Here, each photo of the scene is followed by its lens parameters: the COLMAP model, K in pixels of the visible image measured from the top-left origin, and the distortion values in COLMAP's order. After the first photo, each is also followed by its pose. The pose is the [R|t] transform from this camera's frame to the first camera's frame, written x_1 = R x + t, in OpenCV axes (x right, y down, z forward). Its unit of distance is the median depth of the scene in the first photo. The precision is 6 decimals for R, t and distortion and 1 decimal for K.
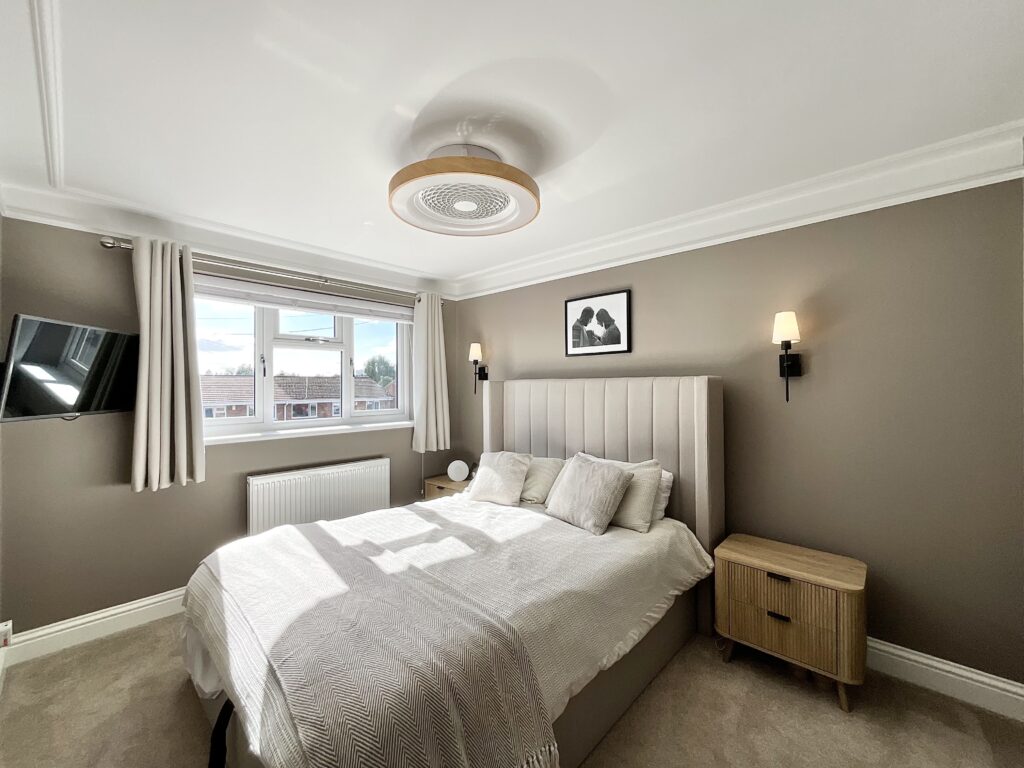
lens RADIAL K [[418.7, 0, 510.9], [0, 418.7, 384.1], [0, 0, 1]] dist [0.014693, 0.000027]
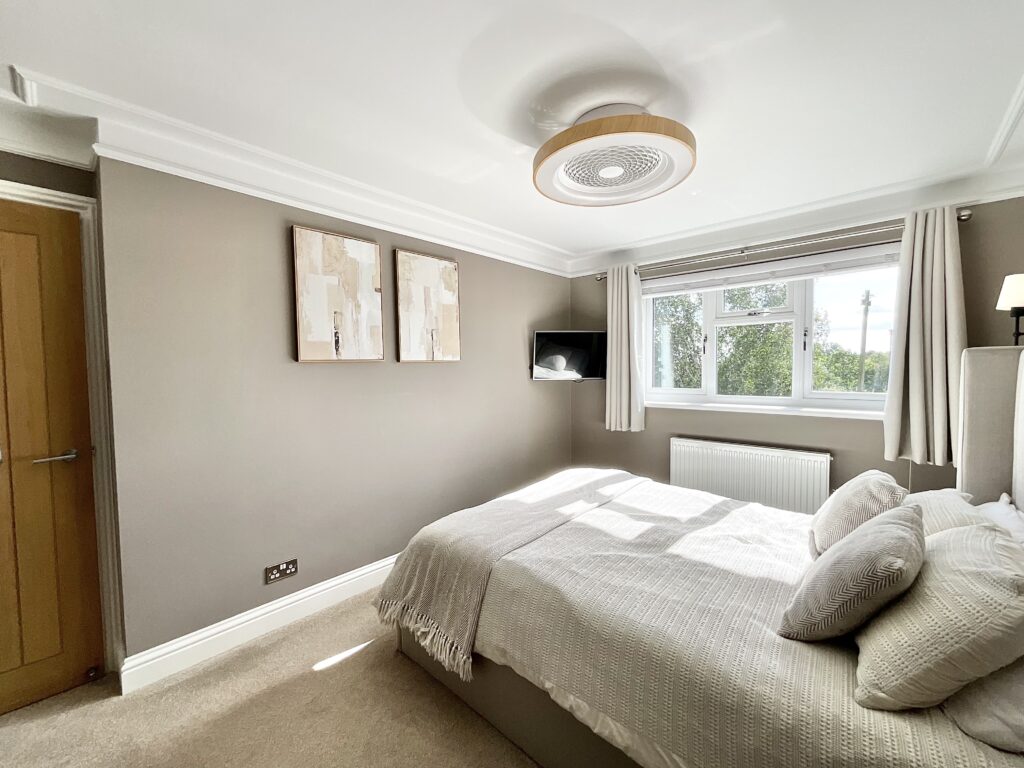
lens RADIAL K [[418.7, 0, 511.3], [0, 418.7, 383.5], [0, 0, 1]] dist [0.014693, 0.000027]
pose [[0.018956, 0.040363, -0.999005, 0.745910], [0.010781, 0.999118, 0.040572, 0.012916], [0.999762, -0.011539, 0.018504, 0.657283]]
